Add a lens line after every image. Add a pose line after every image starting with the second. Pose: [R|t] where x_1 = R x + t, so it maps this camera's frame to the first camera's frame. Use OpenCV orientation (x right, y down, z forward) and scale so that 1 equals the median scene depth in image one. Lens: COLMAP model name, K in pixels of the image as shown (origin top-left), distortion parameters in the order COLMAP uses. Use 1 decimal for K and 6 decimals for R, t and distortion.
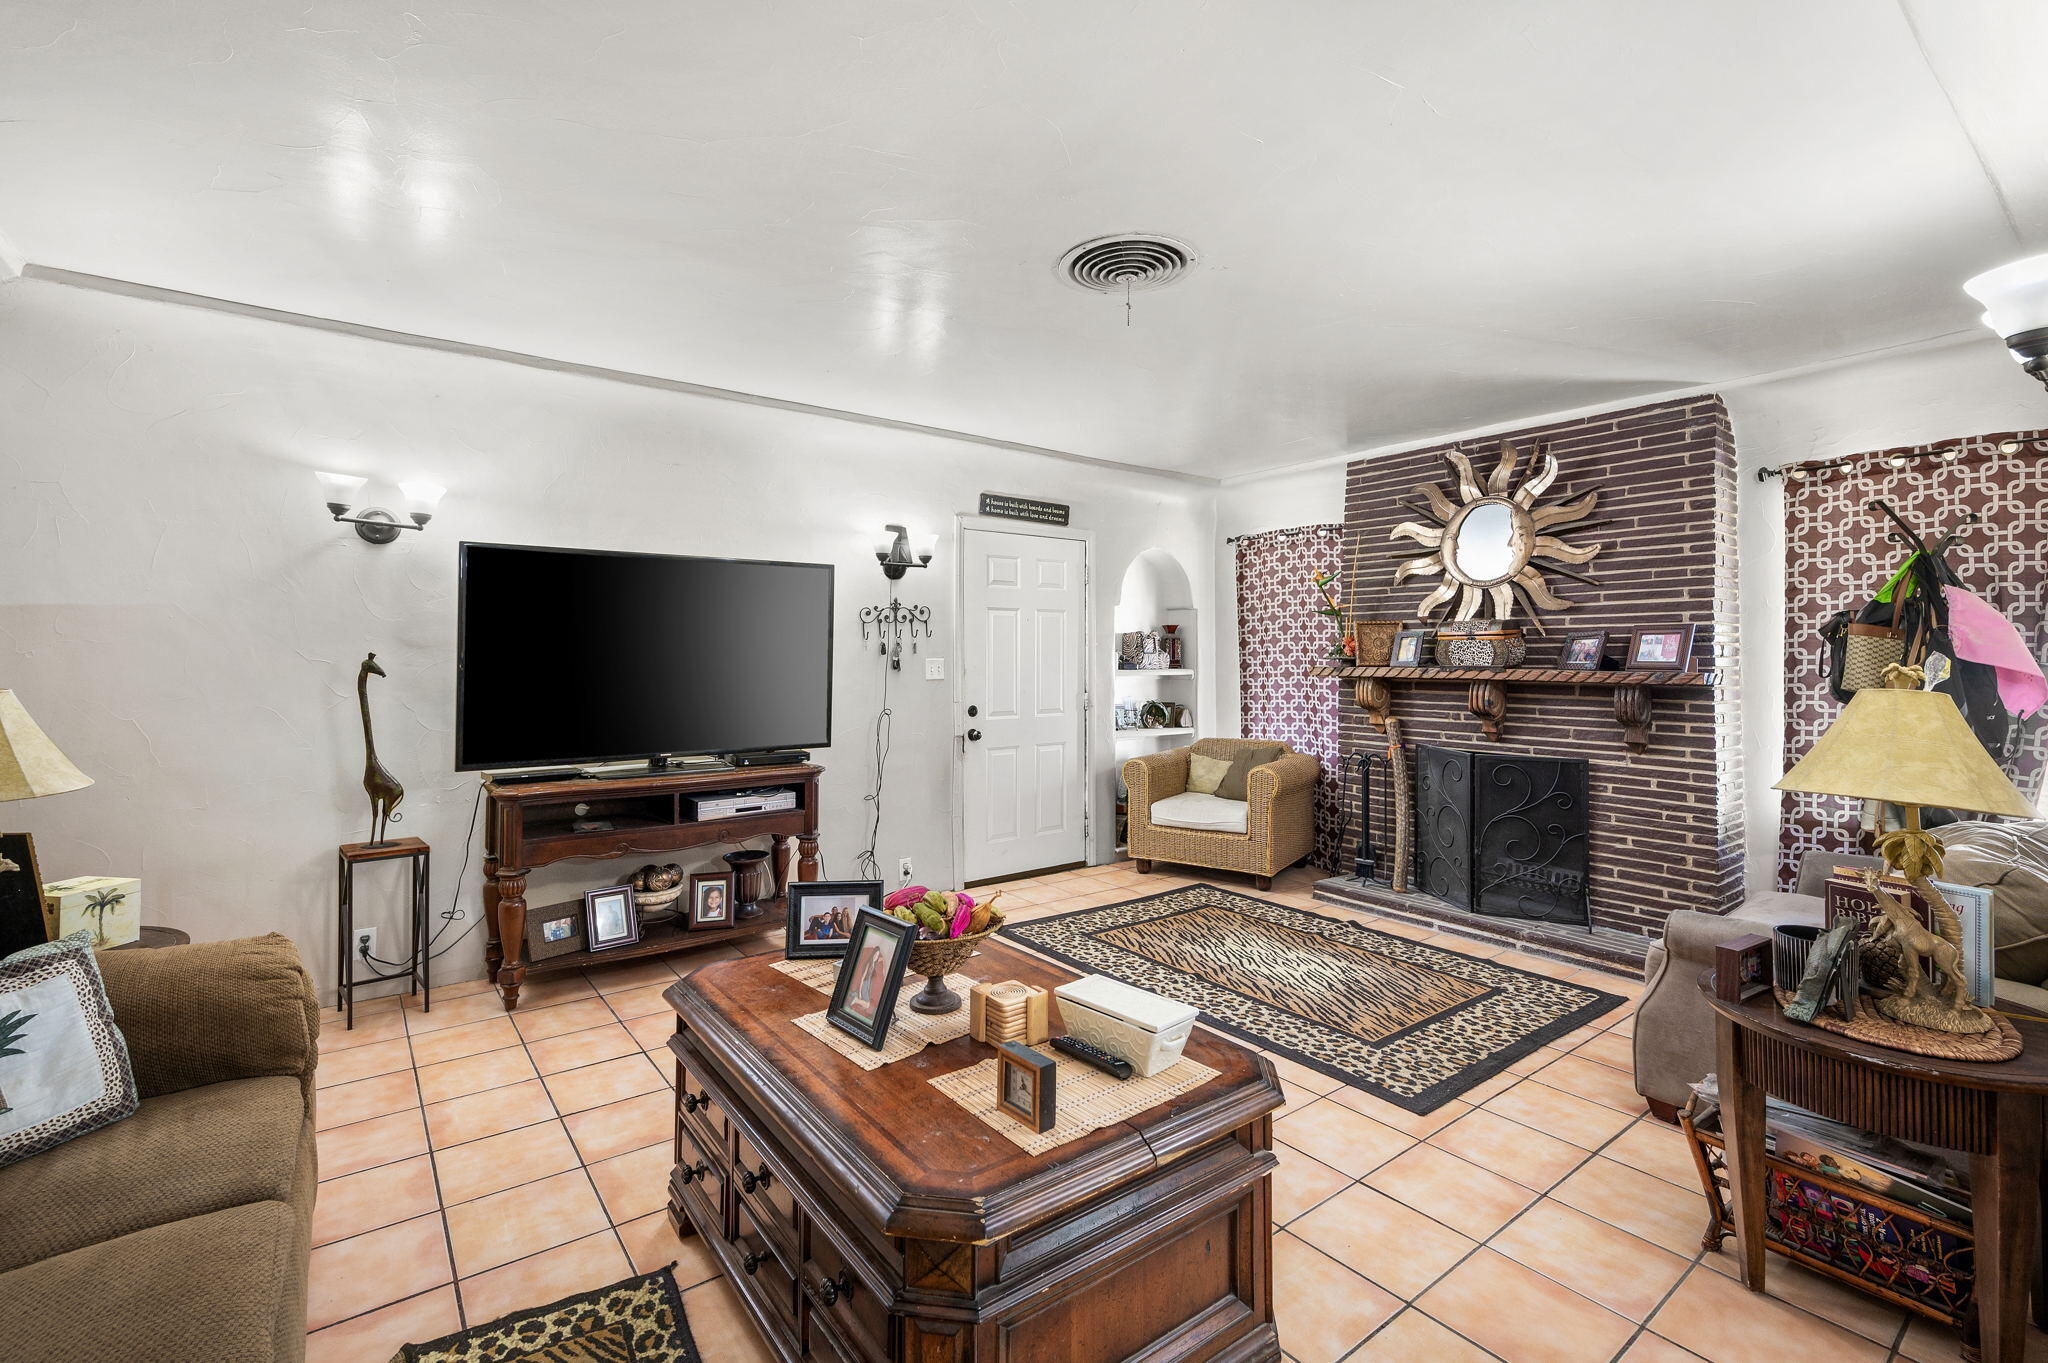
lens RADIAL K [[823.3, 0, 980.9], [0, 823.3, 628.7], [0, 0, 1]] dist [0.000106, -0.000024]
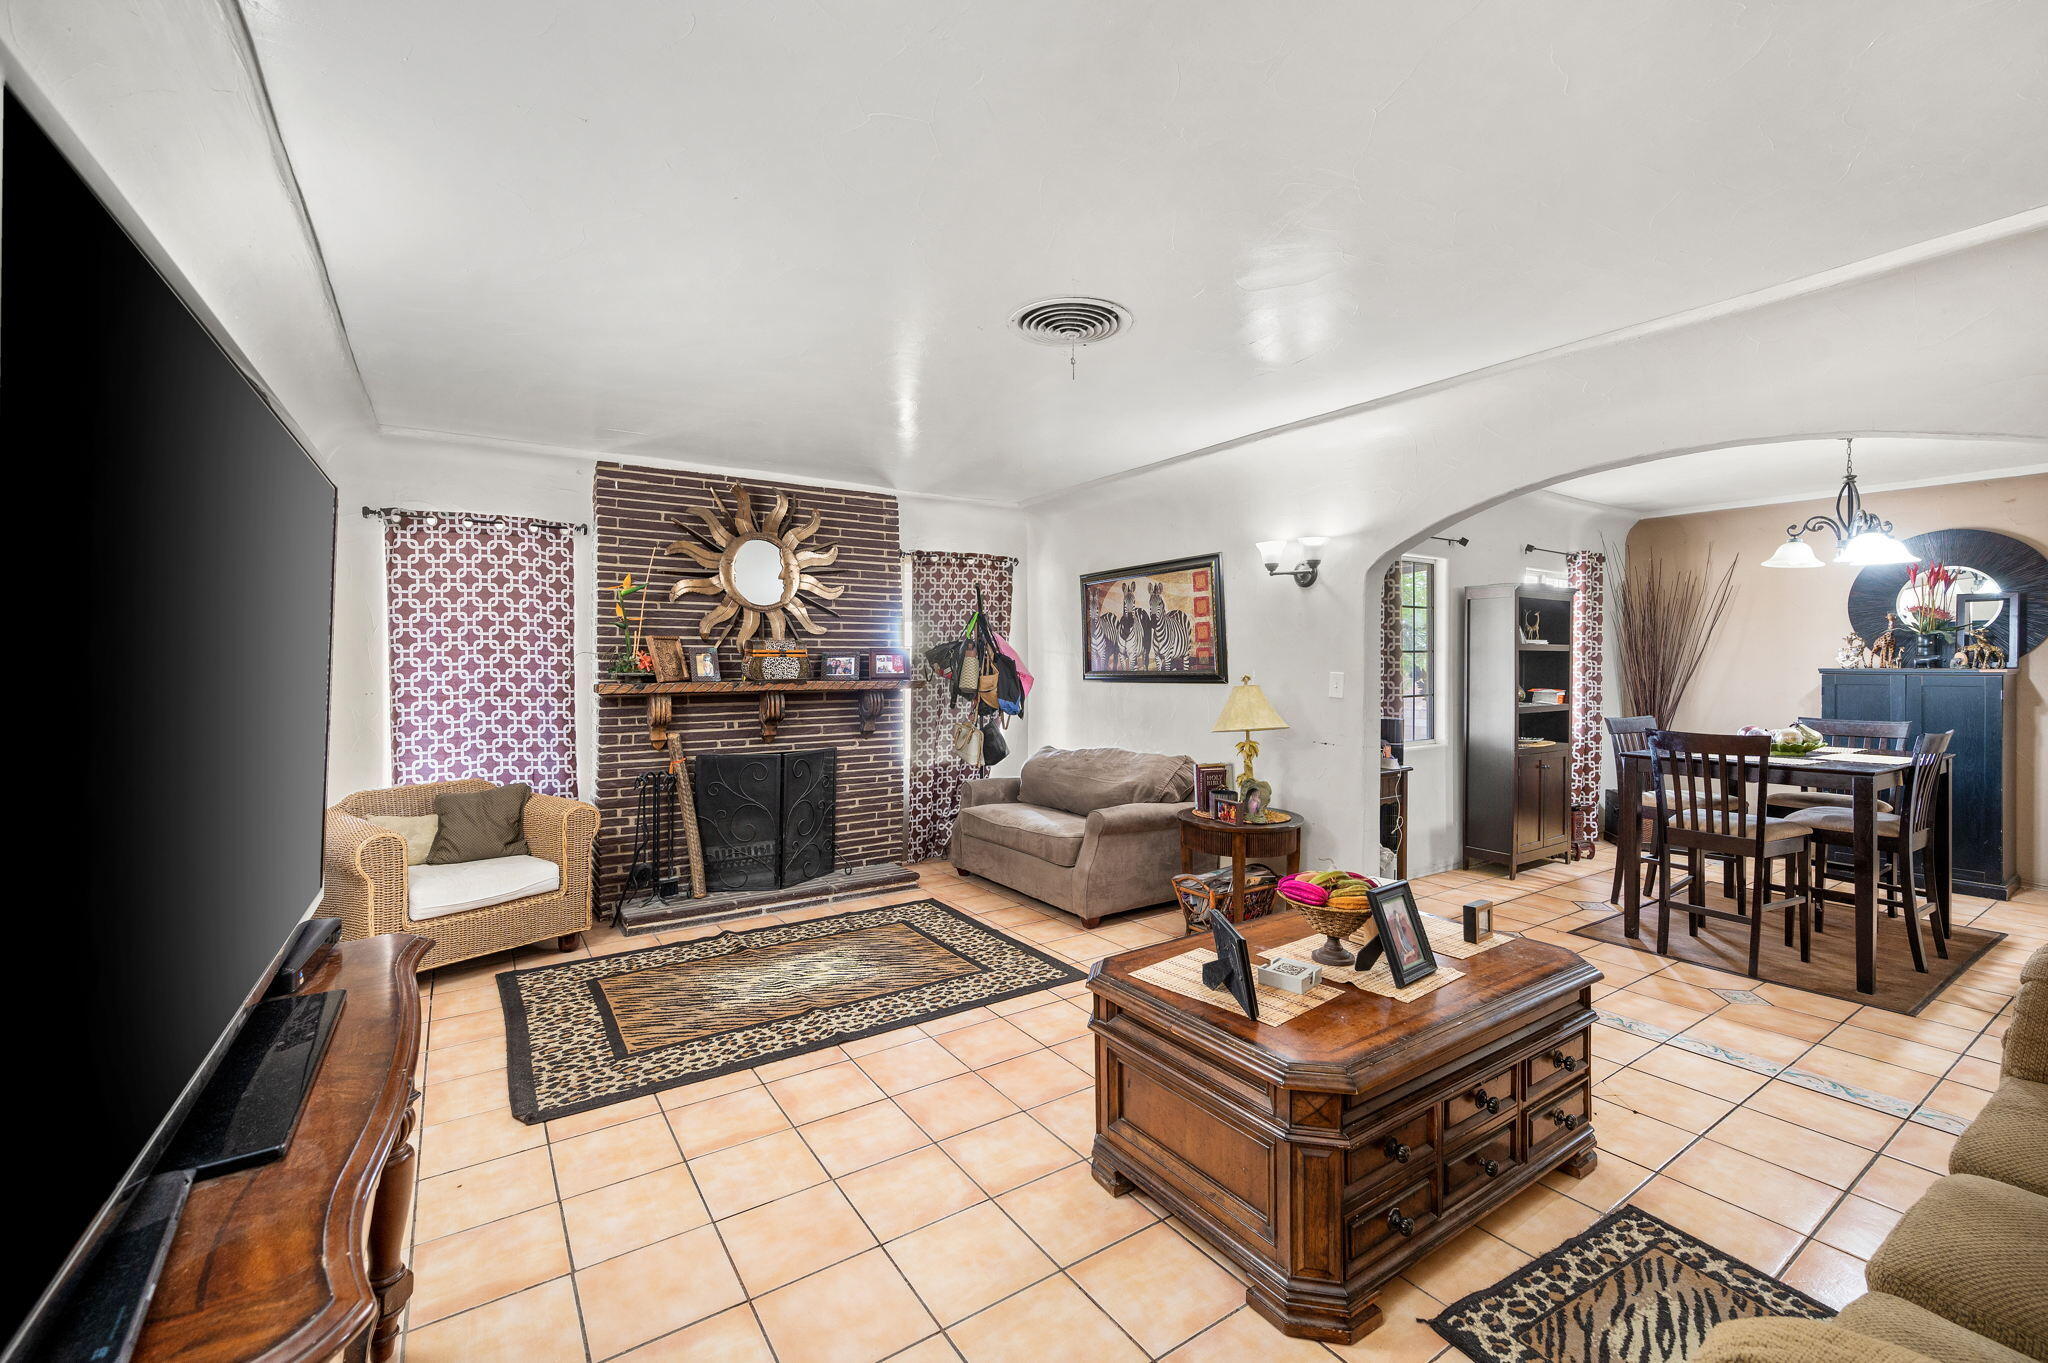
lens RADIAL K [[888.0, 0, 951.7], [0, 888.0, 664.3], [0, 0, 1]] dist [-0.001124, -0.000170]
pose [[0.083741, -0.005363, 0.996473, -0.728241], [-0.028957, 0.999550, 0.007813, 0.008094], [-0.996067, -0.029510, 0.083548, 0.747281]]
